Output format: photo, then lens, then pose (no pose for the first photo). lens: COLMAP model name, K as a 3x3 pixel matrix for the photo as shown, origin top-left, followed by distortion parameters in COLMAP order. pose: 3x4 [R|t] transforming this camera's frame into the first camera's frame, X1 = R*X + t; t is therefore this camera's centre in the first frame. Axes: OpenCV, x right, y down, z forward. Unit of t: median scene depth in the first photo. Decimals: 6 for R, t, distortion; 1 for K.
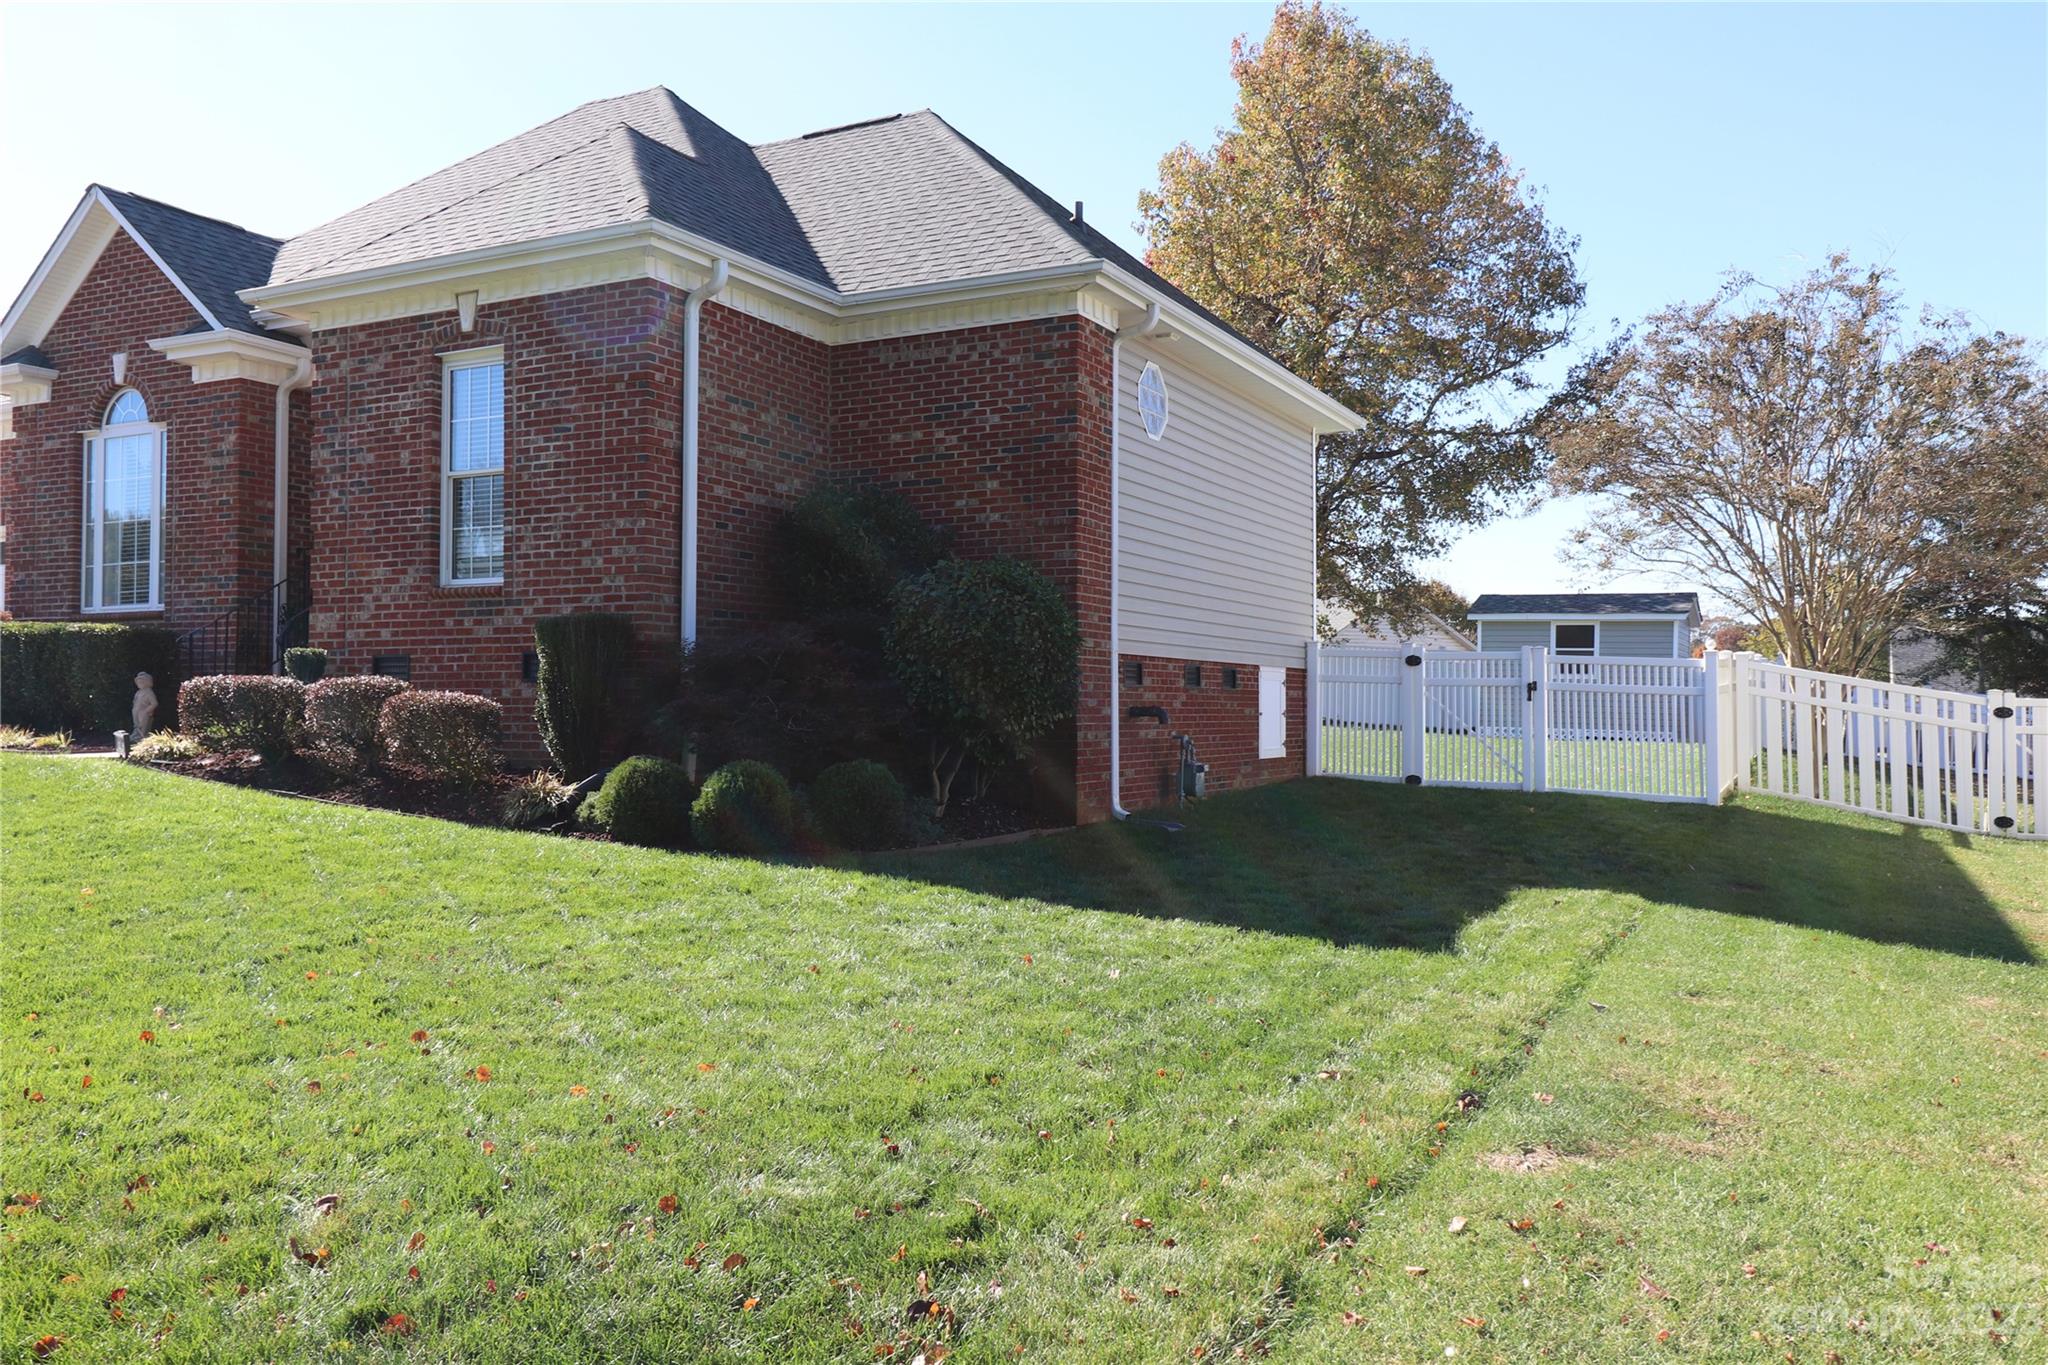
lens RADIAL K [[1596.1, 0, 1000.0], [0, 1596.1, 666.3], [0, 0, 1]] dist [0.012842, -0.011456]
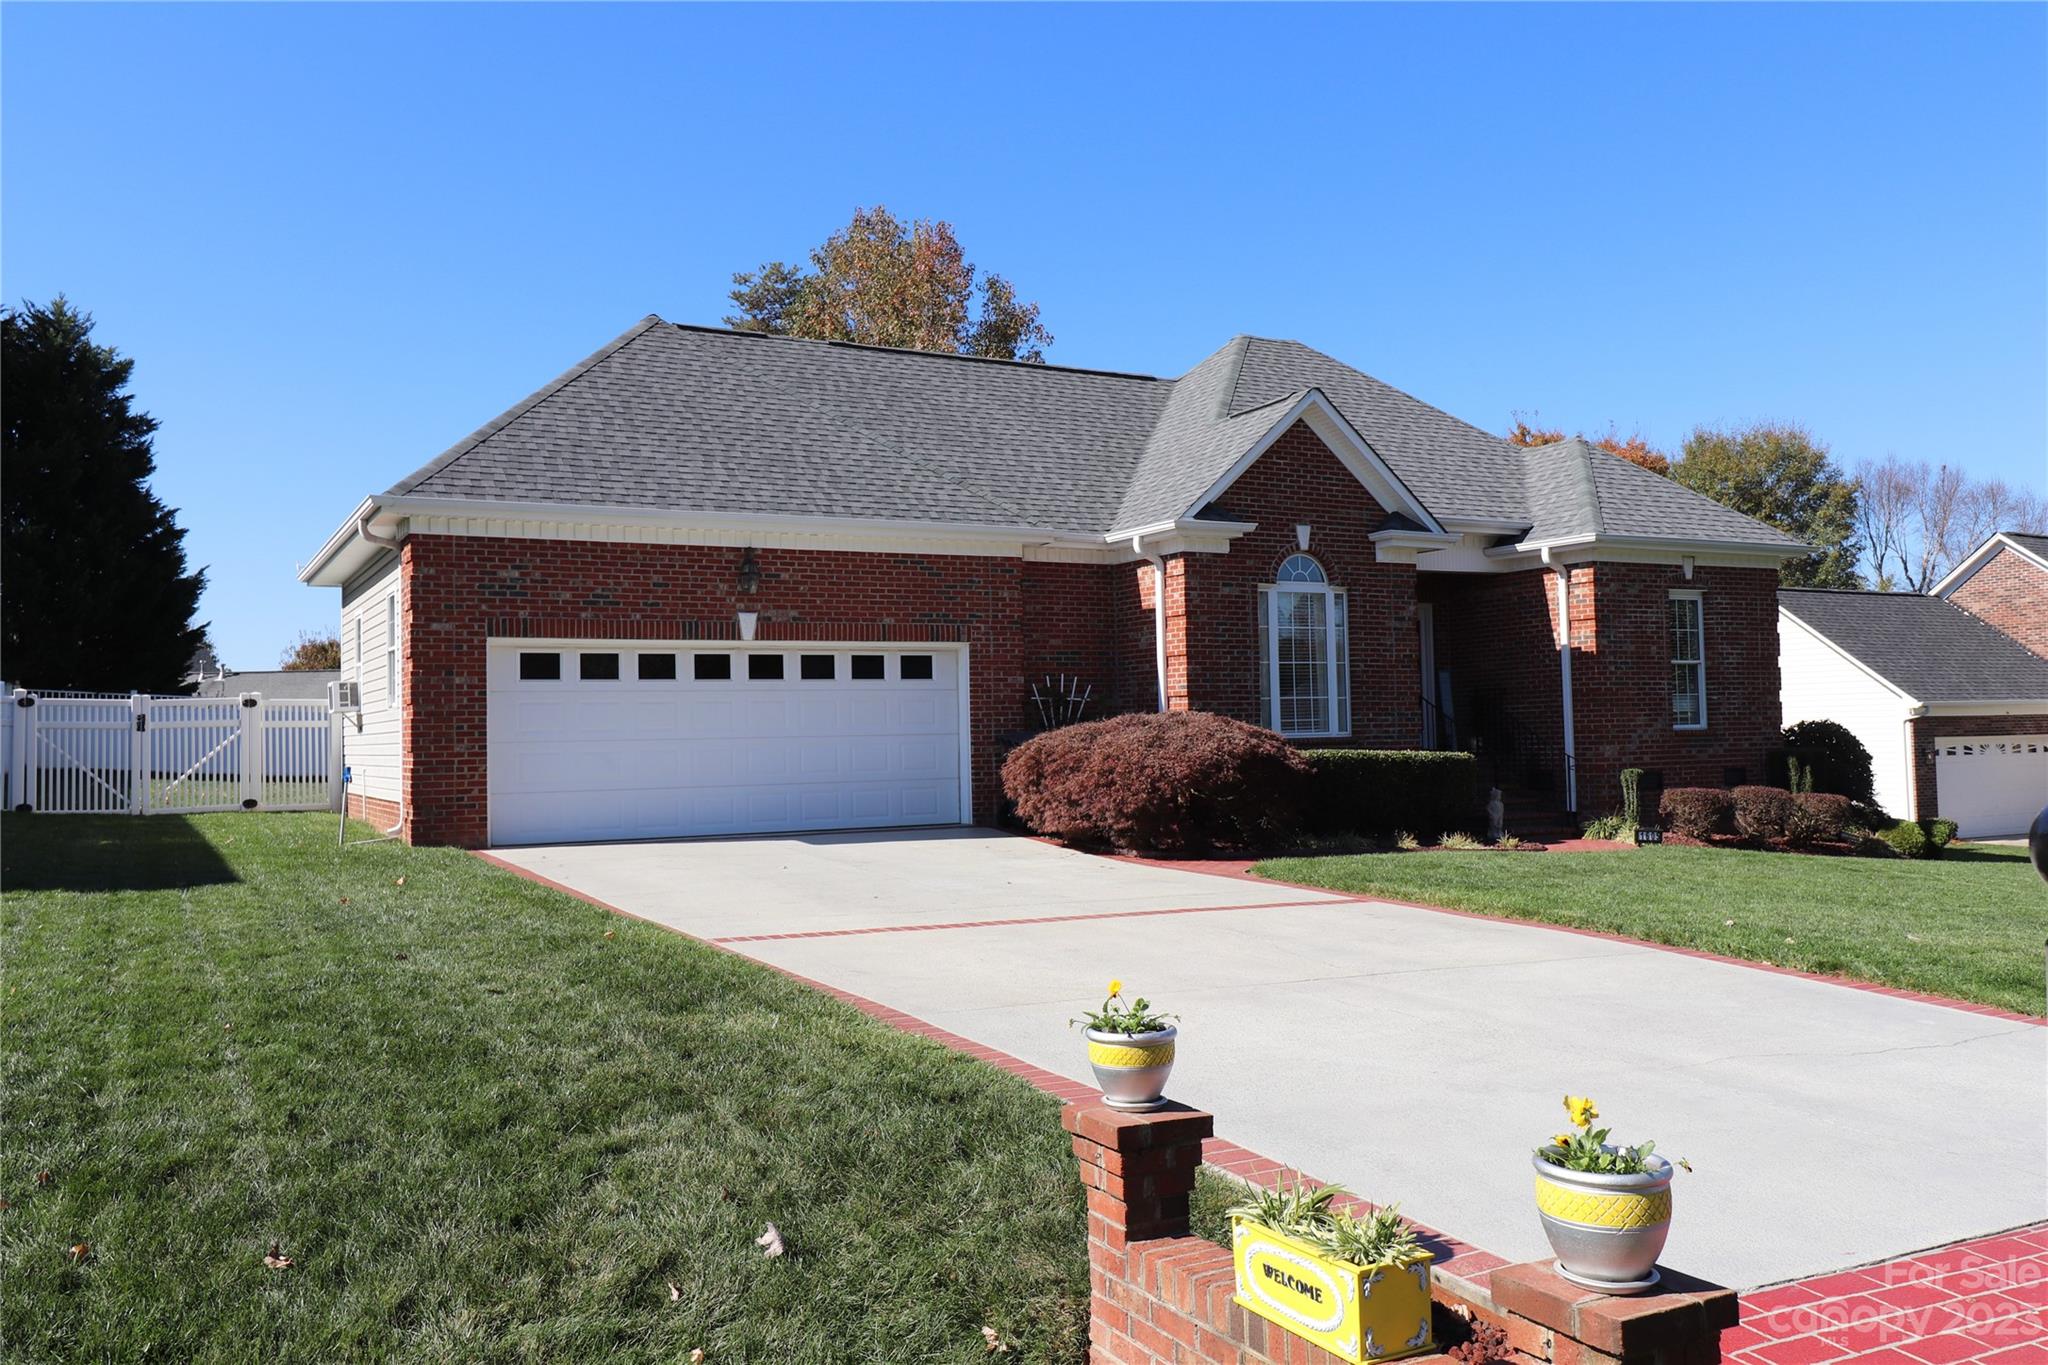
lens RADIAL K [[1596.1, 0, 1000.0], [0, 1596.1, 666.3], [0, 0, 1]] dist [0.012842, -0.011456]
pose [[0.564467, 0.024125, 0.825103, -2.093643], [-0.001796, 0.999606, -0.027999, -0.067126], [-0.825454, 0.014323, 0.564288, 0.632618]]
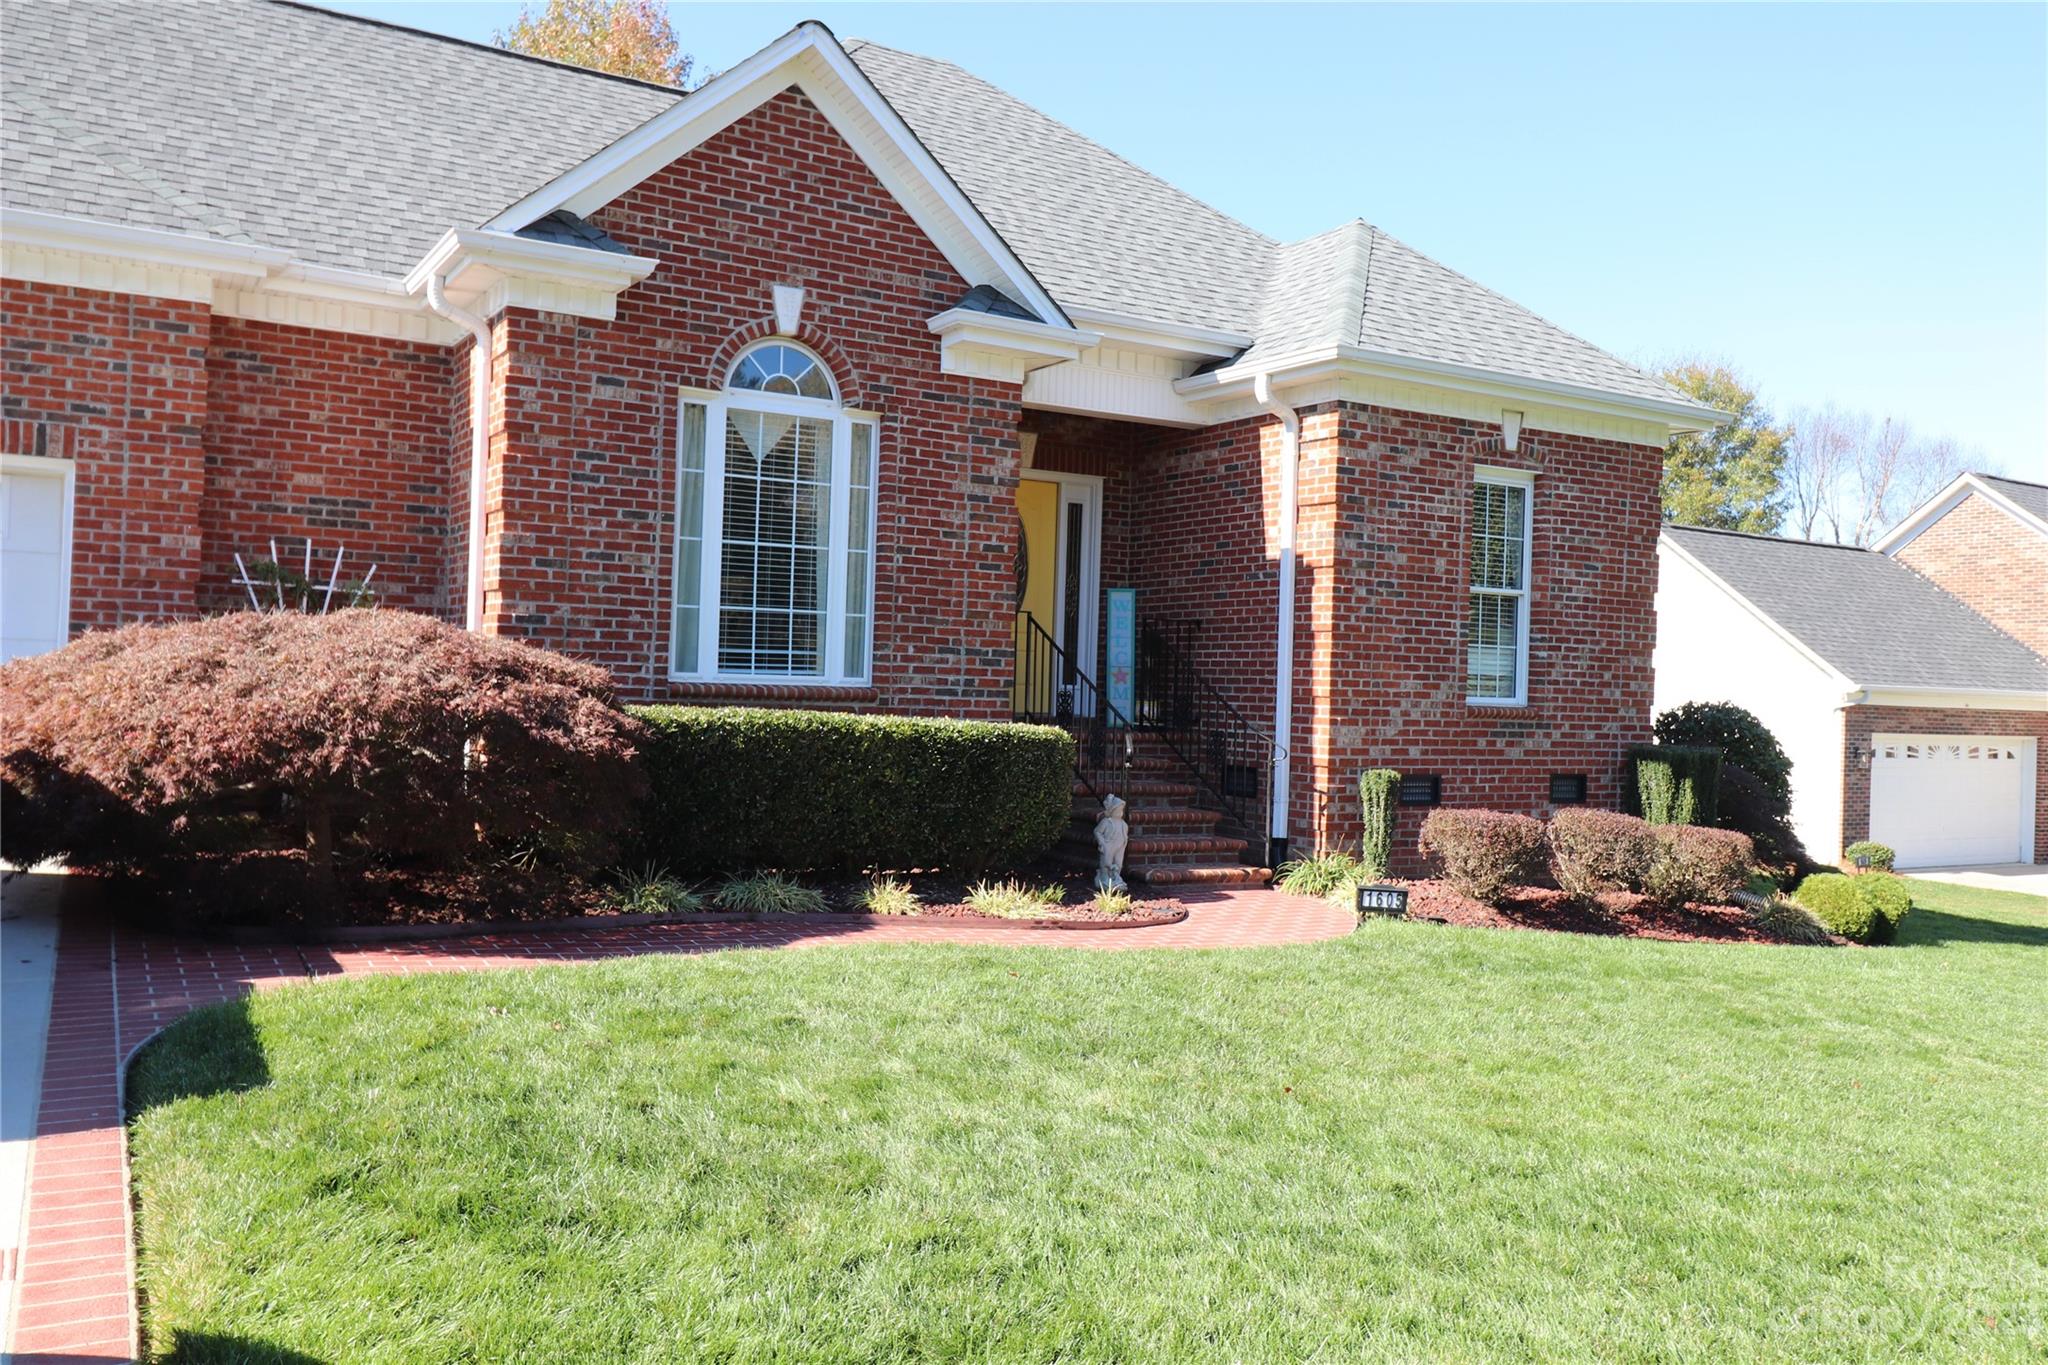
lens RADIAL K [[1590.8, 0, 996.5], [0, 1590.8, 663.4], [0, 0, 1]] dist [0.016503, -0.012149]
pose [[0.529831, 0.024903, 0.847738, -1.307827], [-0.054583, 0.998498, 0.004782, -0.063240], [-0.846345, -0.048805, 0.530394, 0.722080]]
